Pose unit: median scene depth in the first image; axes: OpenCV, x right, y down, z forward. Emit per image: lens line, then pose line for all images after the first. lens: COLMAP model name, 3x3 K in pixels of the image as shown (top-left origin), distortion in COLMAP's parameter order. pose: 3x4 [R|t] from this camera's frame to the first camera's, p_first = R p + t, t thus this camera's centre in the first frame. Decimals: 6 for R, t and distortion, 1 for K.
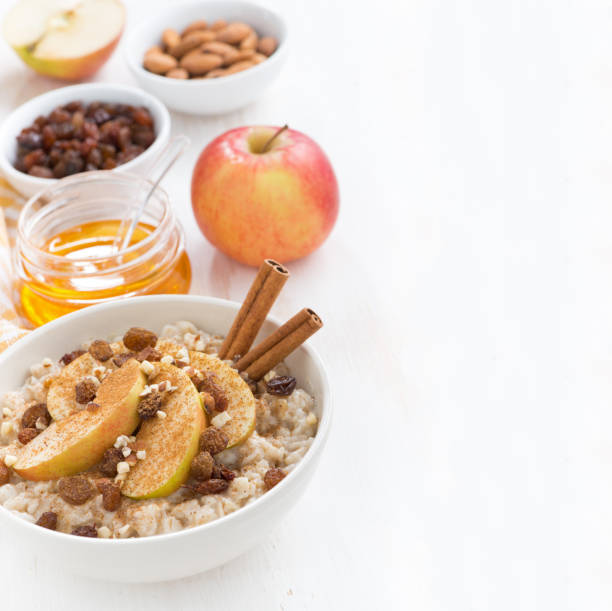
lens RADIAL K [[2067.0, 0, 305.0], [0, 2067.0, 305.5], [0, 0, 1]] dist [-0.240203, 0.990535]
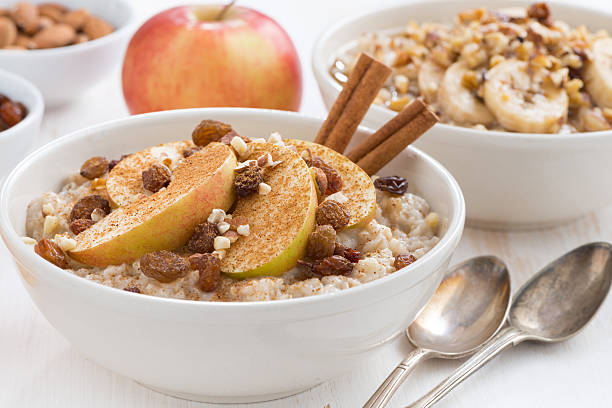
lens RADIAL K [[2190.7, 0, 305.3], [0, 2190.7, 203.9], [0, 0, 1]] dist [0.033414, 1.416281]
pose [[0.988813, 0.045175, 0.142157, -0.174835], [-0.012349, 0.974556, -0.223802, 0.249877], [-0.148650, 0.219543, 0.964212, 0.168074]]
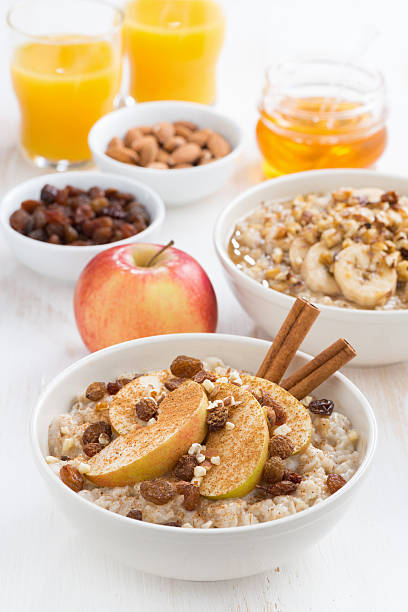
lens RADIAL K [[2060.6, 0, 204.3], [0, 2060.6, 306.0], [0, 0, 1]] dist [-0.113205, -0.348610]
pose [[0.987792, 0.021190, 0.154329, -0.250441], [-0.003126, 0.993201, -0.116366, 0.116331], [-0.155746, 0.114463, 0.981143, -0.071316]]
